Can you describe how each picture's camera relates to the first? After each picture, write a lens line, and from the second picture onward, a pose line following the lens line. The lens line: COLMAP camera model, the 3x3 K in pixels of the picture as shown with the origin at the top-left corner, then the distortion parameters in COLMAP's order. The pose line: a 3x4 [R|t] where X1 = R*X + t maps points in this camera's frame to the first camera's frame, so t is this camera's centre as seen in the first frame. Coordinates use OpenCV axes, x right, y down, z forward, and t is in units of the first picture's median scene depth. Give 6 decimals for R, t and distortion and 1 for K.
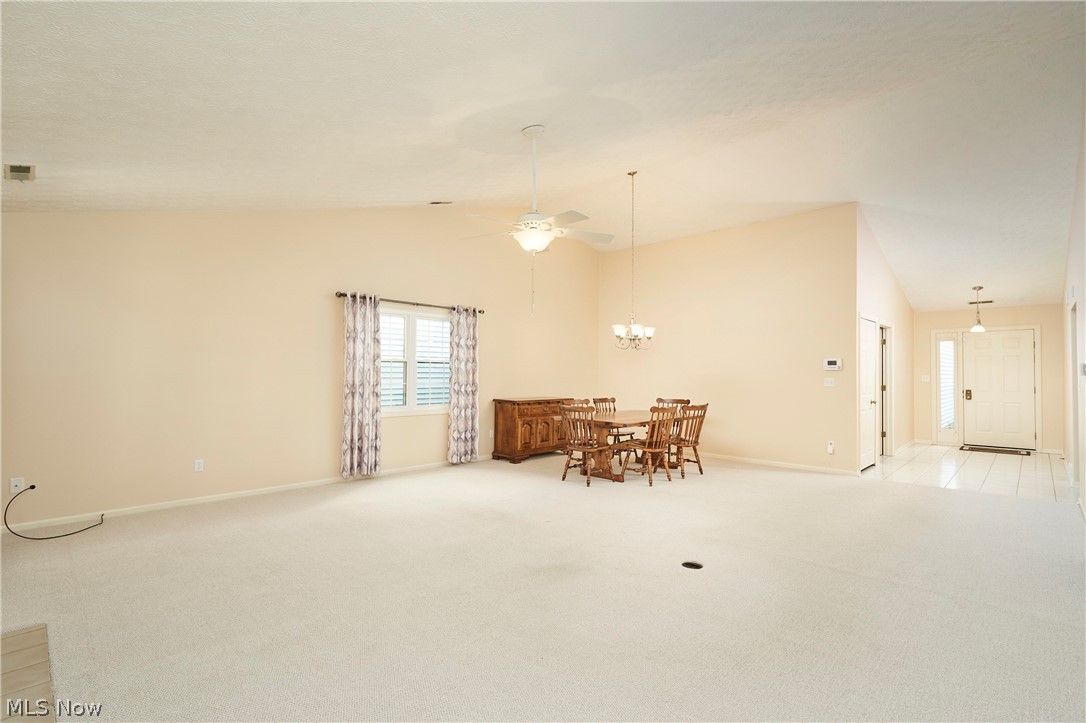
lens RADIAL K [[500.2, 0, 539.2], [0, 500.2, 363.6], [0, 0, 1]] dist [-0.002503, -0.000444]
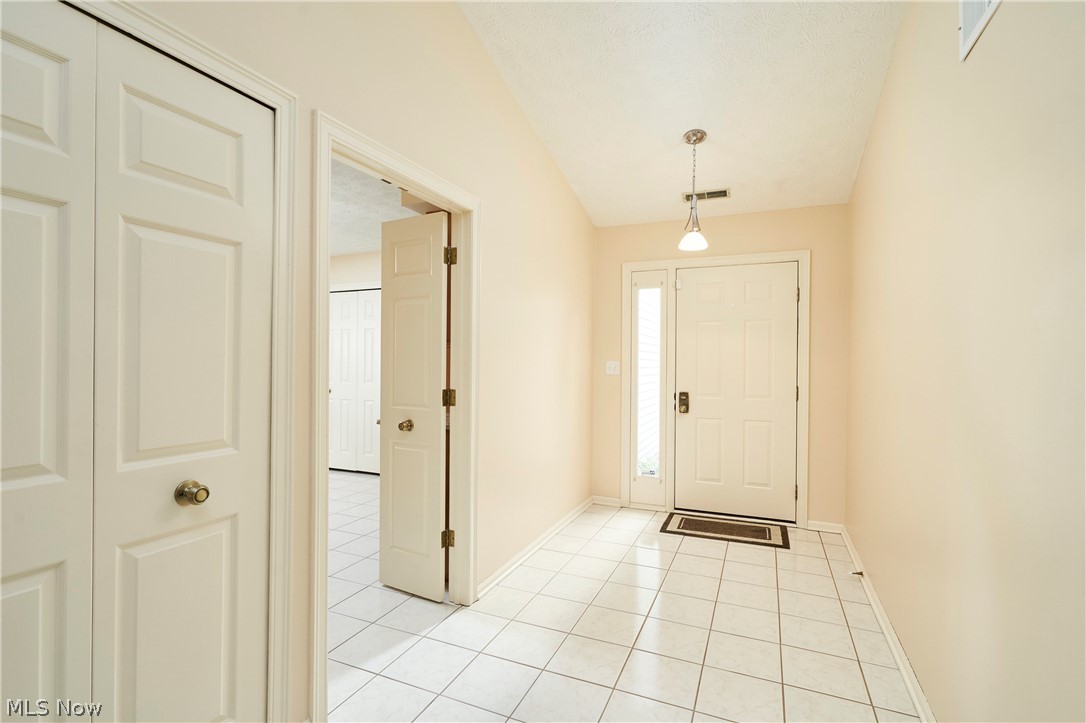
lens RADIAL K [[500.2, 0, 545.5], [0, 500.2, 356.2], [0, 0, 1]] dist [-0.002503, -0.000444]
pose [[0.934306, 0.009853, 0.356336, 0.569393], [-0.014737, 0.999831, 0.010995, 0.015460], [-0.356168, -0.015524, 0.934293, 0.606931]]
